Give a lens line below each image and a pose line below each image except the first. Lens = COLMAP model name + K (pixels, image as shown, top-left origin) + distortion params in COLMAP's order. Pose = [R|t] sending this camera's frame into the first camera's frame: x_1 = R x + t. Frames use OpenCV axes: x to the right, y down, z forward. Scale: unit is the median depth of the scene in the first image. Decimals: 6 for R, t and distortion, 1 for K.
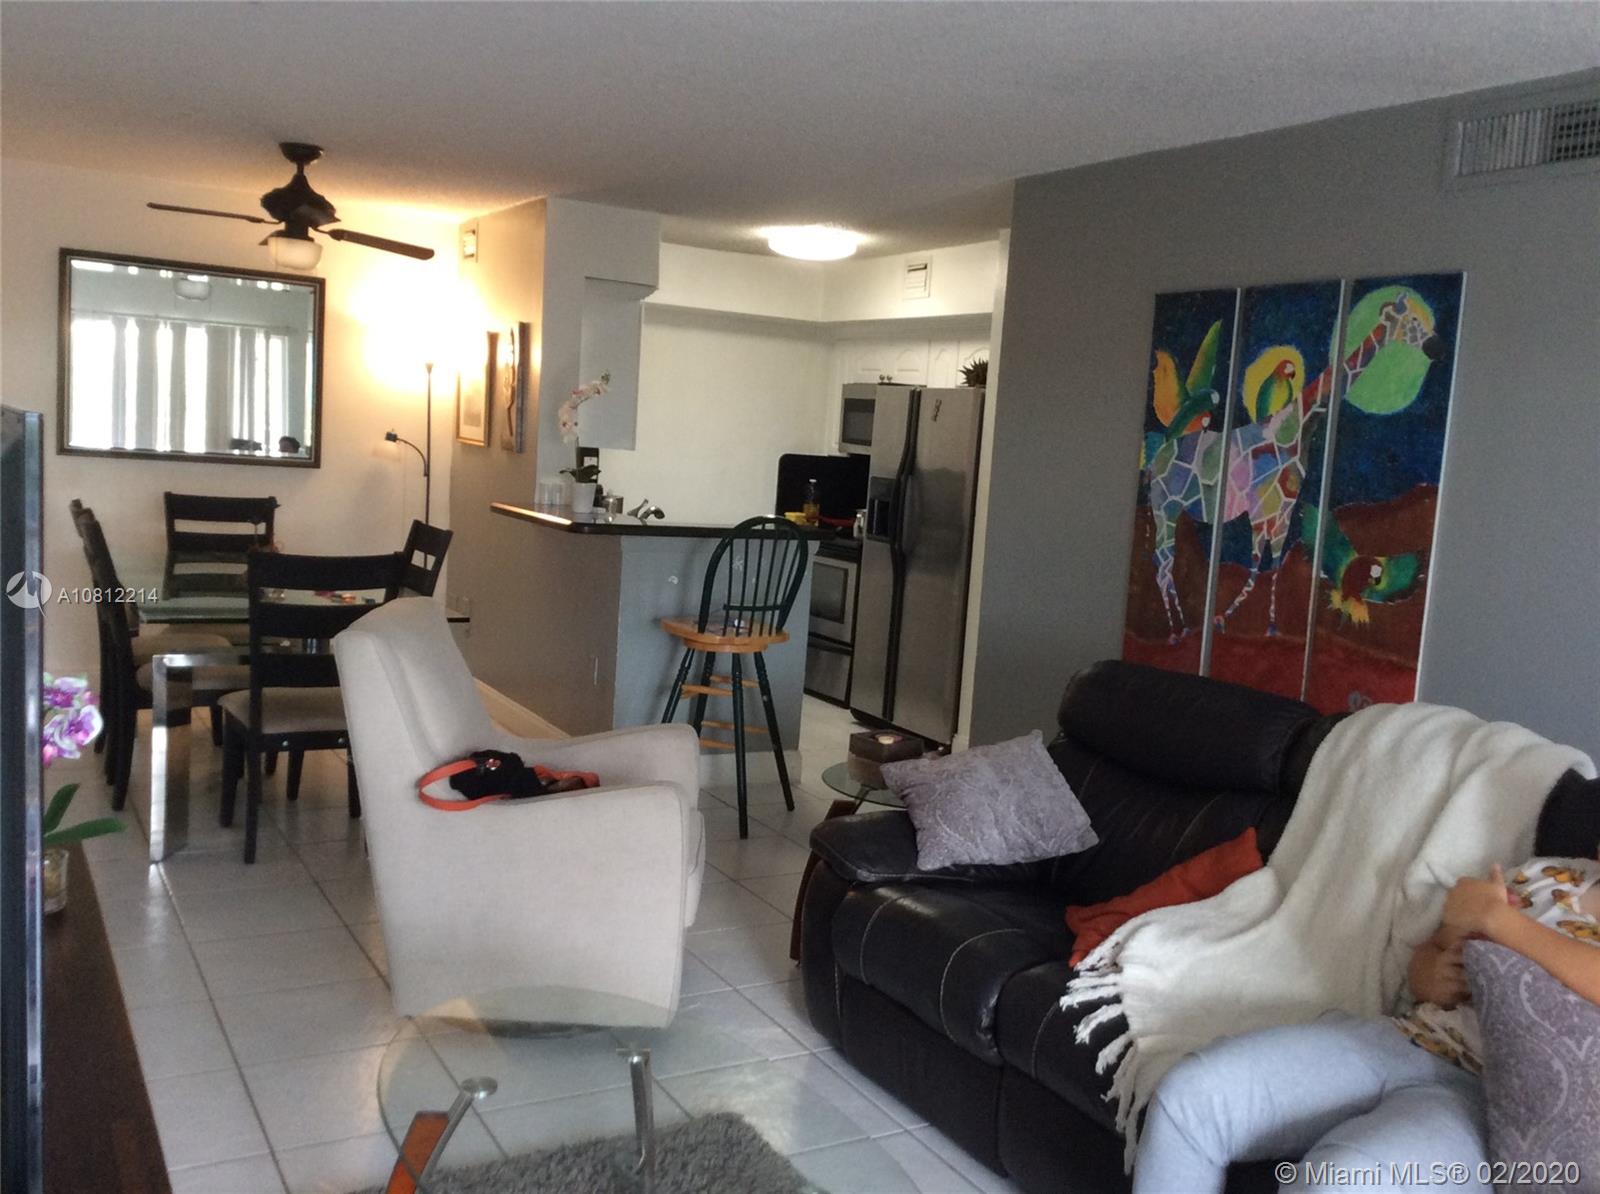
lens RADIAL K [[1421.7, 0, 800.0], [0, 1421.7, 597.0], [0, 0, 1]] dist [0.110354, -0.203456]
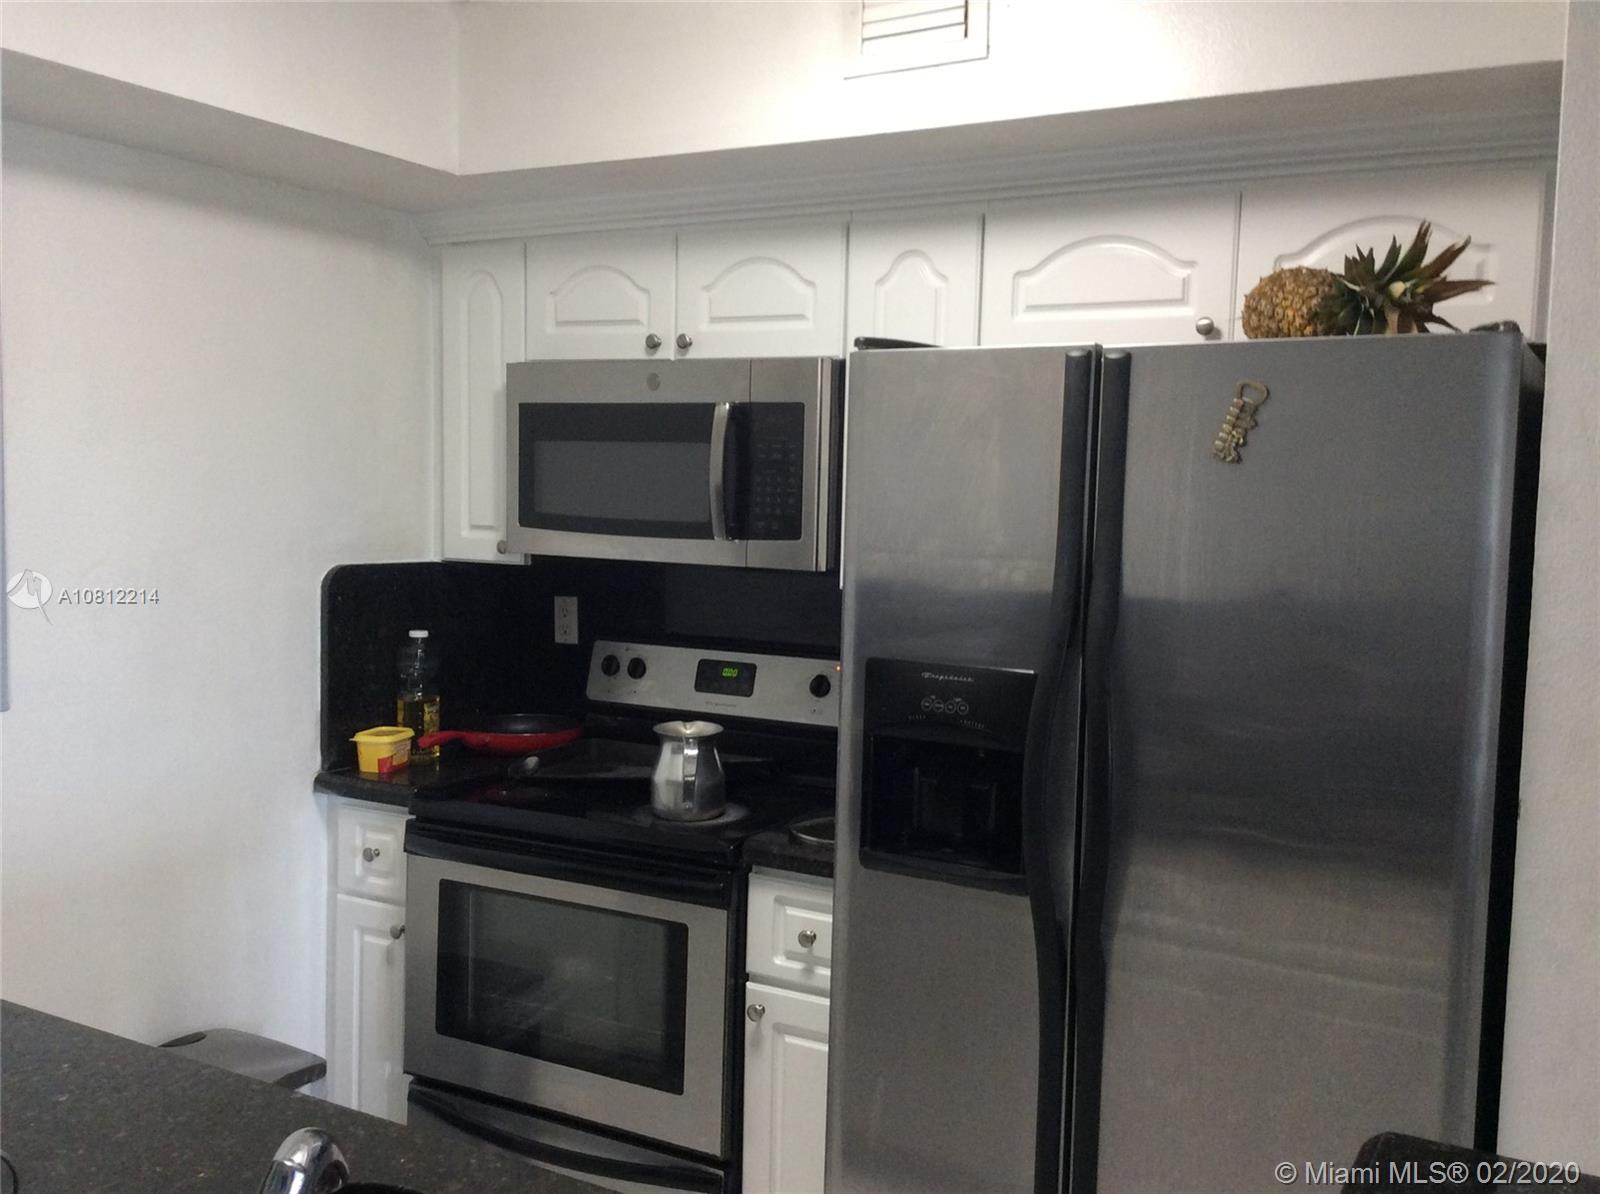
lens RADIAL K [[1421.7, 0, 800.0], [0, 1421.7, 597.0], [0, 0, 1]] dist [0.110354, -0.203456]
pose [[0.844577, -0.086308, 0.528432, -0.196544], [0.093003, 0.995568, 0.013960, -0.171709], [-0.527295, 0.037355, 0.848861, 1.268795]]
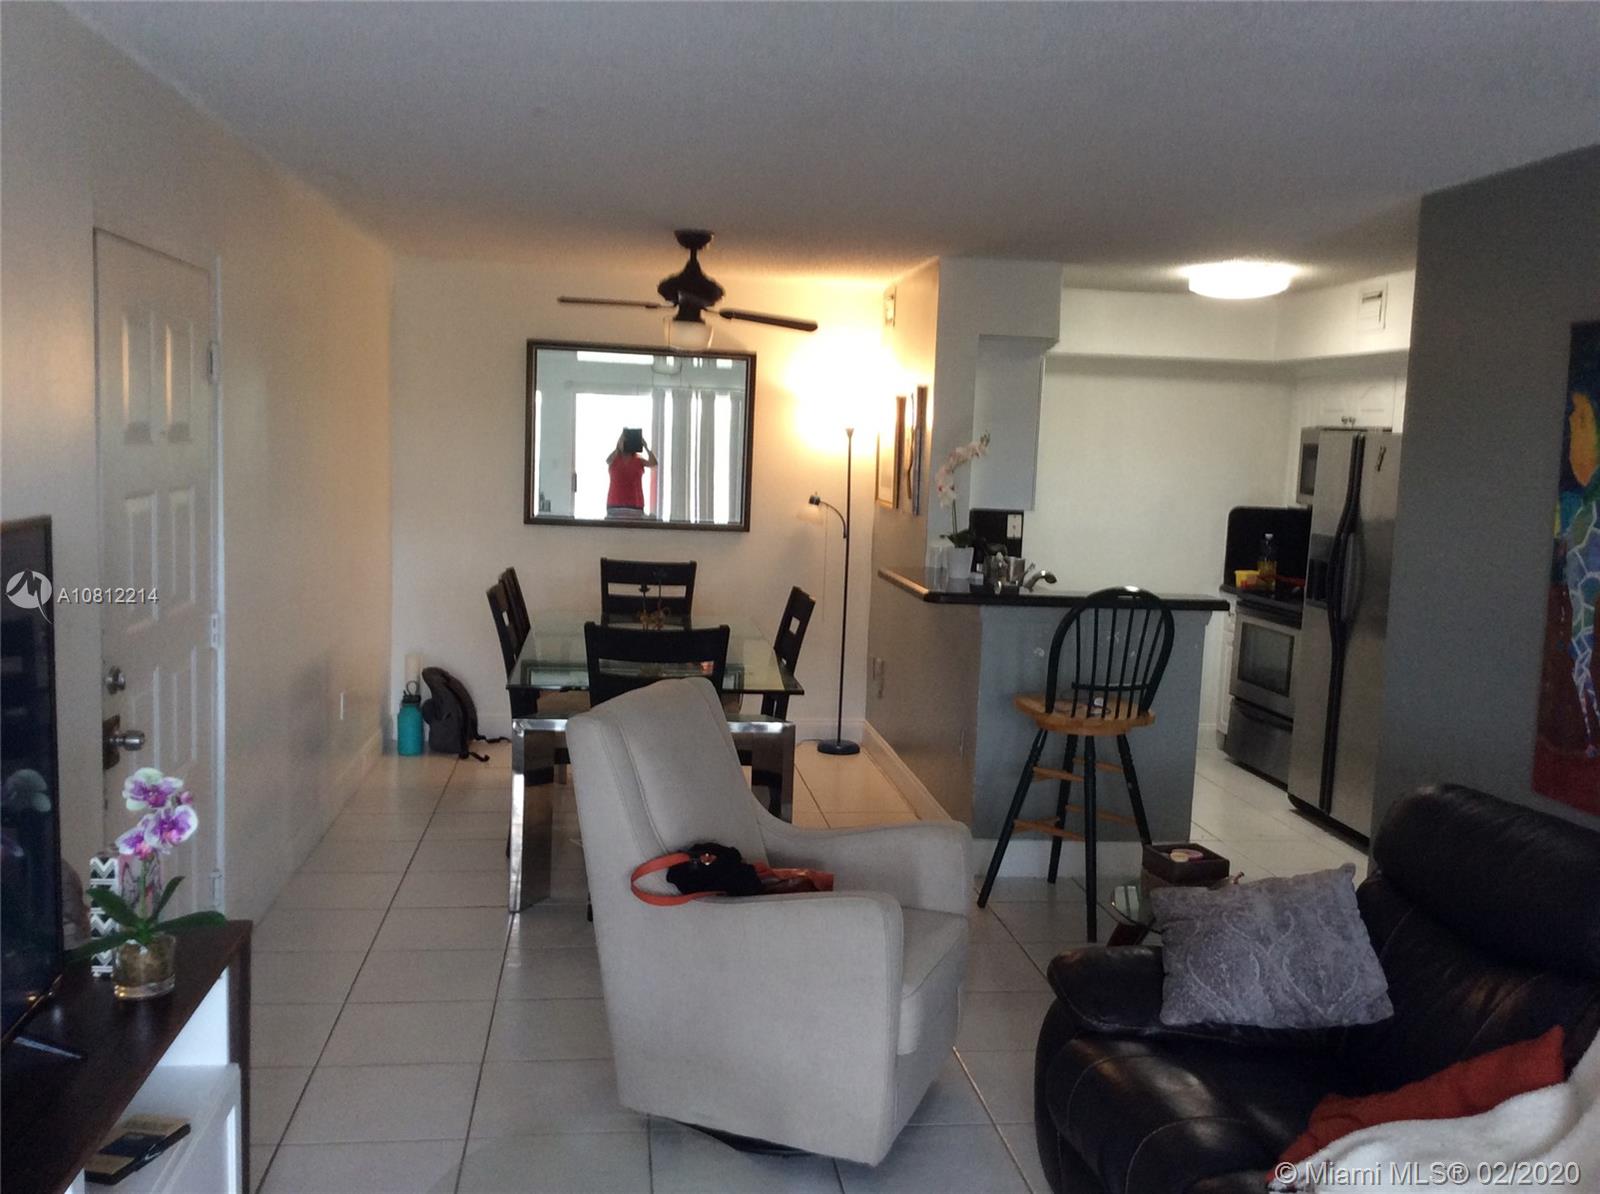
lens RADIAL K [[1421.7, 0, 800.0], [0, 1421.7, 597.0], [0, 0, 1]] dist [0.110354, -0.203456]
pose [[0.927623, 0.007969, -0.373433, 0.146703], [-0.018919, 0.999492, -0.025665, -0.026923], [0.373038, 0.030873, 0.927302, 0.084214]]
